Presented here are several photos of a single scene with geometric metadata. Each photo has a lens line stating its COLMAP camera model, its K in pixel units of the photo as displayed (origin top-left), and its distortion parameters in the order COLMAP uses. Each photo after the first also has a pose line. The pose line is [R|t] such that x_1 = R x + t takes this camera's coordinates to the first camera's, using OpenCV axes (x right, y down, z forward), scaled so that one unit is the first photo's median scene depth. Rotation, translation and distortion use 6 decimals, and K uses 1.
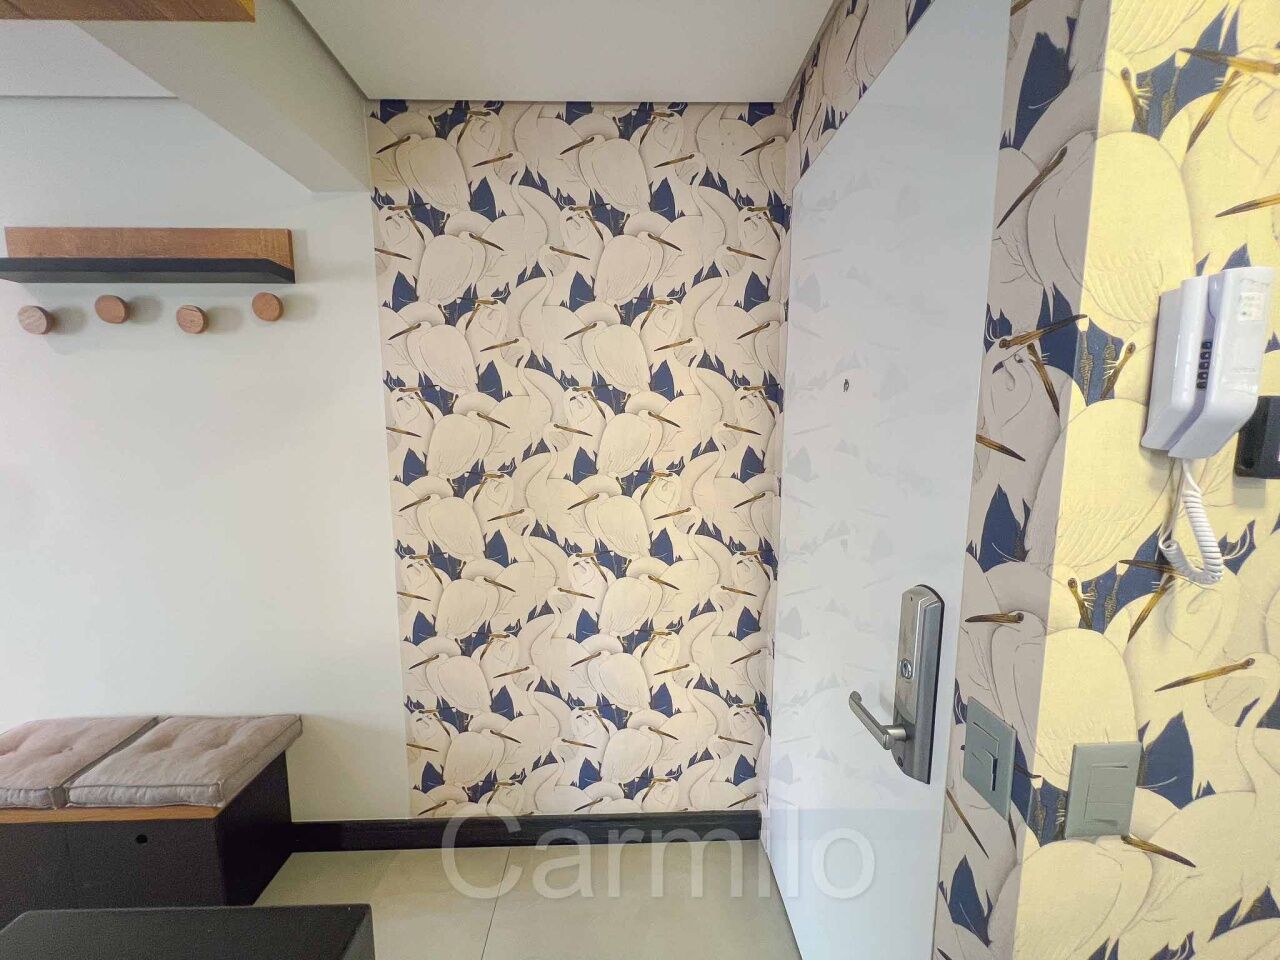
lens RADIAL K [[518.0, 0, 640.7], [0, 518.0, 481.1], [0, 0, 1]] dist [-0.003249, 0.000081]
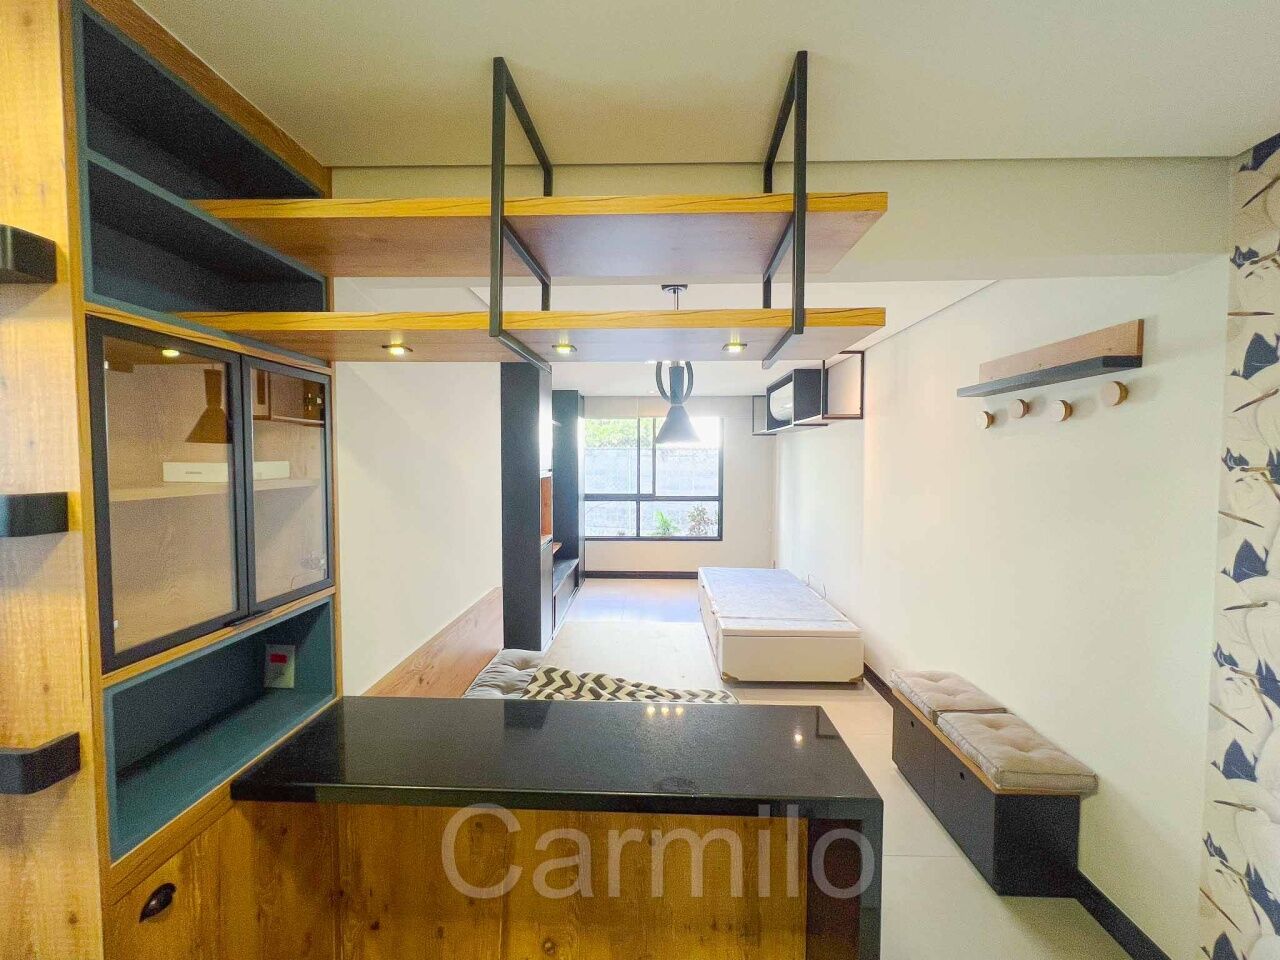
lens RADIAL K [[518.0, 0, 635.1], [0, 518.0, 475.7], [0, 0, 1]] dist [-0.003249, 0.000081]
pose [[-0.072058, 0.037975, -0.996677, 0.461777], [-0.121674, 0.991477, 0.046573, -0.087123], [0.989951, 0.124625, -0.066823, 0.077104]]
